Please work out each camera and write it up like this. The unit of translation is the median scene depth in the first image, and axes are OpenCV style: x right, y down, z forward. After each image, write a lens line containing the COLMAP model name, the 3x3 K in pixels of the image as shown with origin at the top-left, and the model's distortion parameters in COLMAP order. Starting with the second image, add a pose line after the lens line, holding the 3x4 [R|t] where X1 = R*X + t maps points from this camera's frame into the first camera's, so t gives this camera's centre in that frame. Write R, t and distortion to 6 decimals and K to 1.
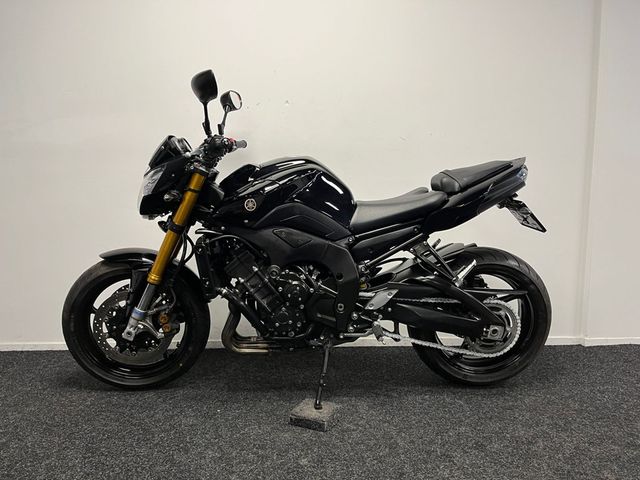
lens RADIAL K [[484.1, 0, 320.0], [0, 484.1, 240.0], [0, 0, 1]] dist [0.077081, -0.100603]
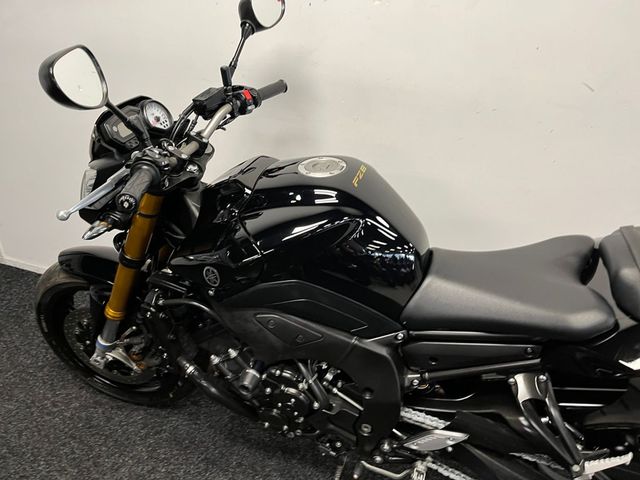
lens RADIAL K [[485.0, 0, 323.0], [0, 485.0, 242.5], [0, 0, 1]] dist [0.077561, -0.100882]
pose [[0.936460, 0.209645, -0.281231, 0.114102], [-0.088517, 0.917034, 0.388861, -0.305368], [0.339422, -0.339259, 0.877323, 0.509423]]
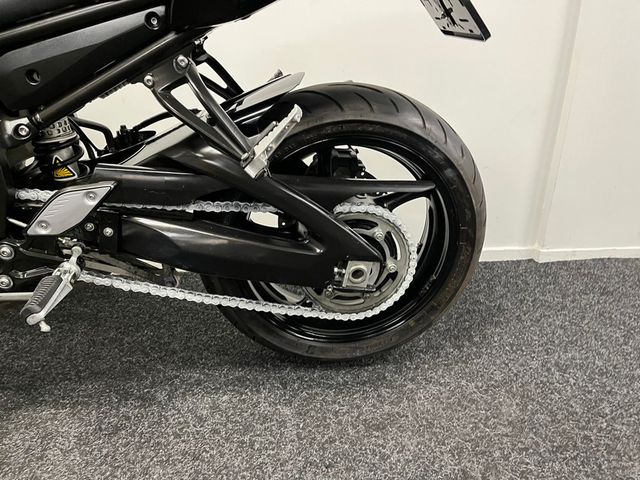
lens RADIAL K [[485.0, 0, 323.0], [0, 485.0, 242.5], [0, 0, 1]] dist [0.077561, -0.100882]
pose [[0.996537, -0.014984, 0.081795, 0.290835], [-0.006381, 0.966952, 0.254878, 0.044862], [-0.082911, -0.254517, 0.963507, 0.579936]]
